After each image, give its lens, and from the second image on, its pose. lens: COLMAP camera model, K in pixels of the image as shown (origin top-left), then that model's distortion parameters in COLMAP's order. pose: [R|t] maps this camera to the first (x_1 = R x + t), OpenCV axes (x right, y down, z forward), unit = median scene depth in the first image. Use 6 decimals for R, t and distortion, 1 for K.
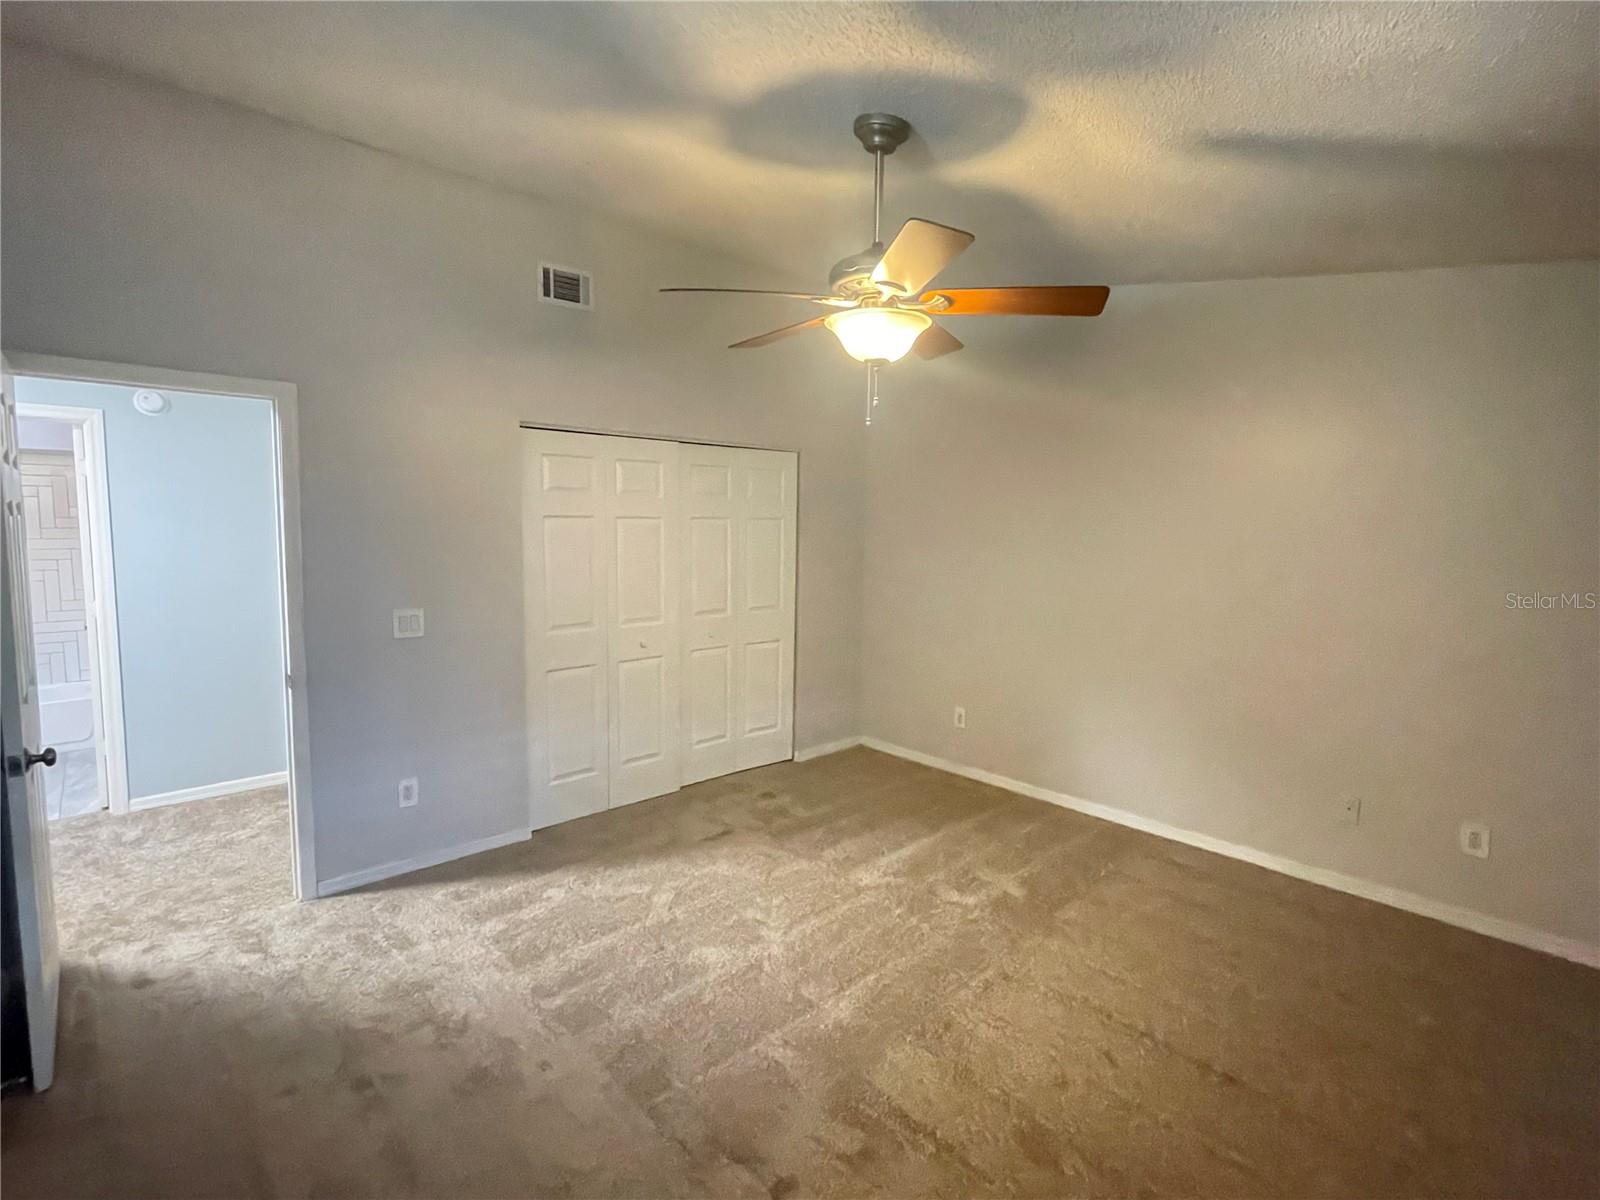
lens RADIAL K [[742.3, 0, 801.1], [0, 742.3, 596.4], [0, 0, 1]] dist [-0.000099, -0.000010]
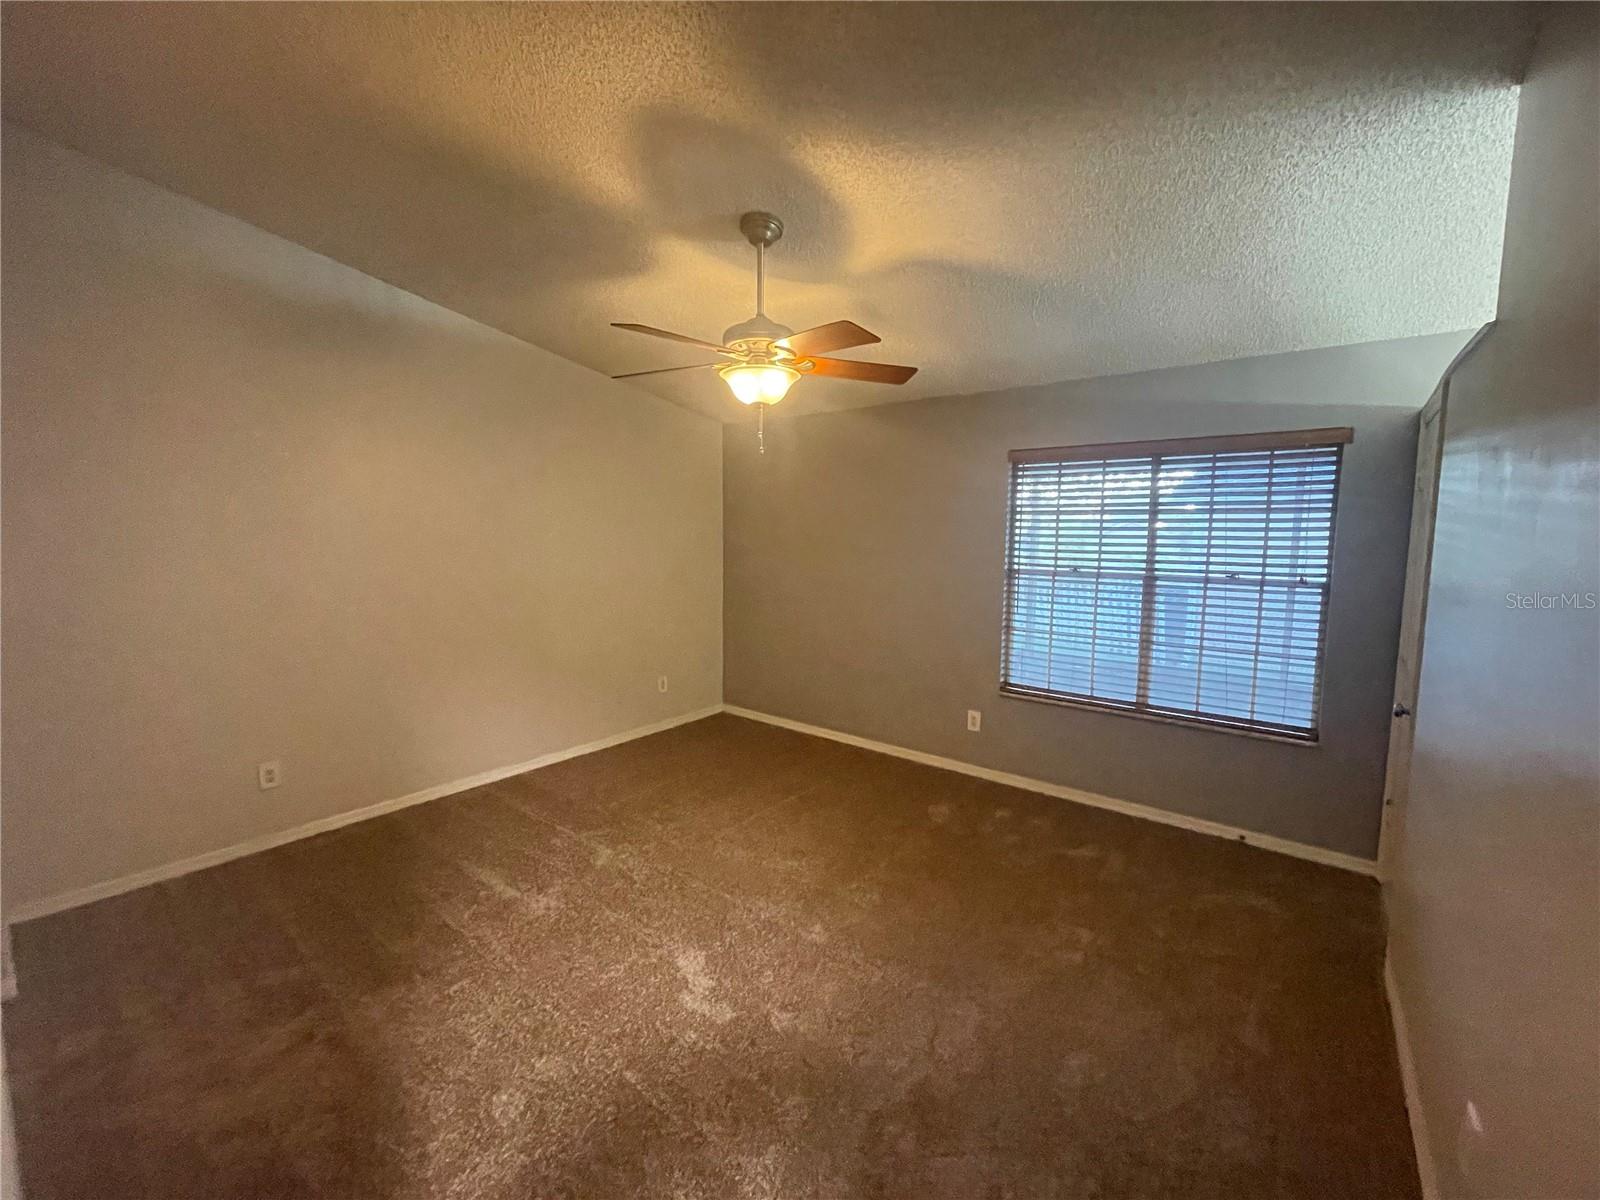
lens RADIAL K [[654.1, 0, 802.0], [0, 654.1, 599.7], [0, 0, 1]] dist [0.003908, -0.000058]
pose [[-0.174797, -0.108819, 0.978573, -0.675465], [0.082773, 0.988732, 0.124734, -0.066332], [-0.981119, 0.102803, -0.163820, 0.726067]]
